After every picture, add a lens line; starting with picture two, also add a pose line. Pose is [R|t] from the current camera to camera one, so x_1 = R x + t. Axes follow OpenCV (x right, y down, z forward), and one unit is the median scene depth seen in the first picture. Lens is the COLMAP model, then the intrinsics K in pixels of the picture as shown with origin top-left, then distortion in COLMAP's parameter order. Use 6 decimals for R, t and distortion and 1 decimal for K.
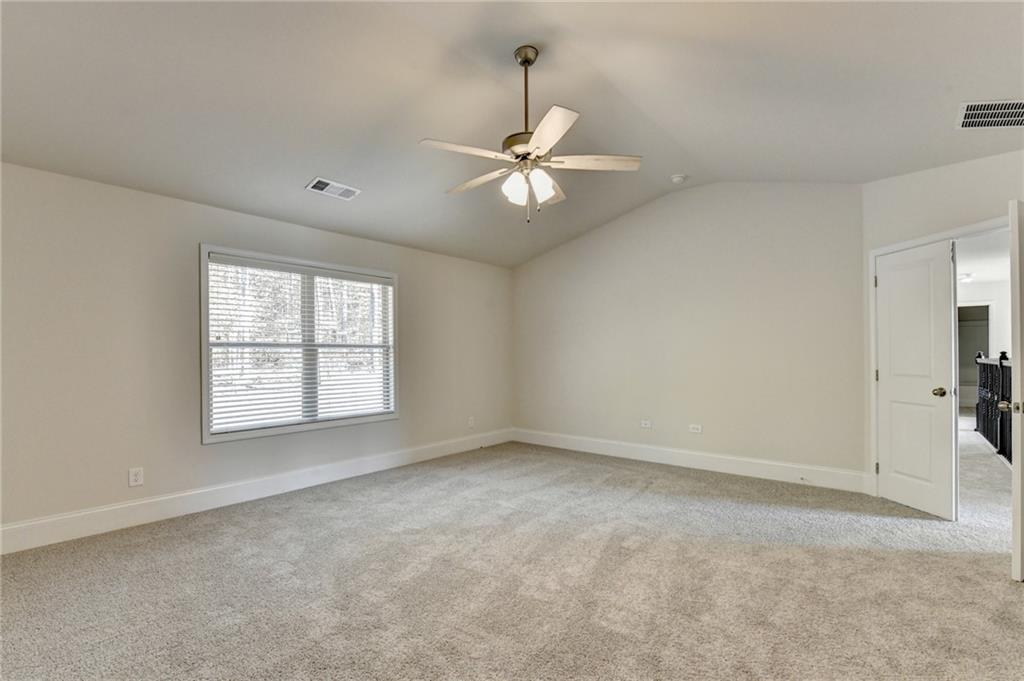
lens RADIAL K [[446.9, 0, 511.3], [0, 446.9, 362.5], [0, 0, 1]] dist [-0.019434, -0.000465]
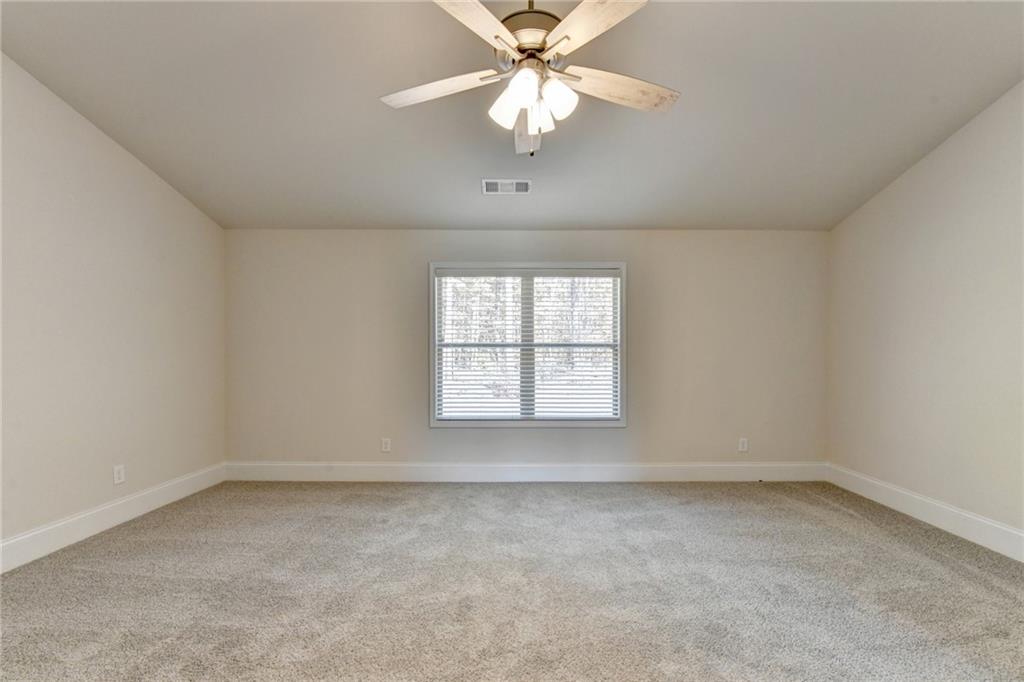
lens RADIAL K [[437.3, 0, 499.0], [0, 437.3, 364.4], [0, 0, 1]] dist [-0.020101, -0.000071]
pose [[0.654784, 0.021648, -0.755506, 0.272879], [-0.018059, 0.999752, 0.012995, -0.006032], [0.755600, 0.005135, 0.655013, 0.292130]]
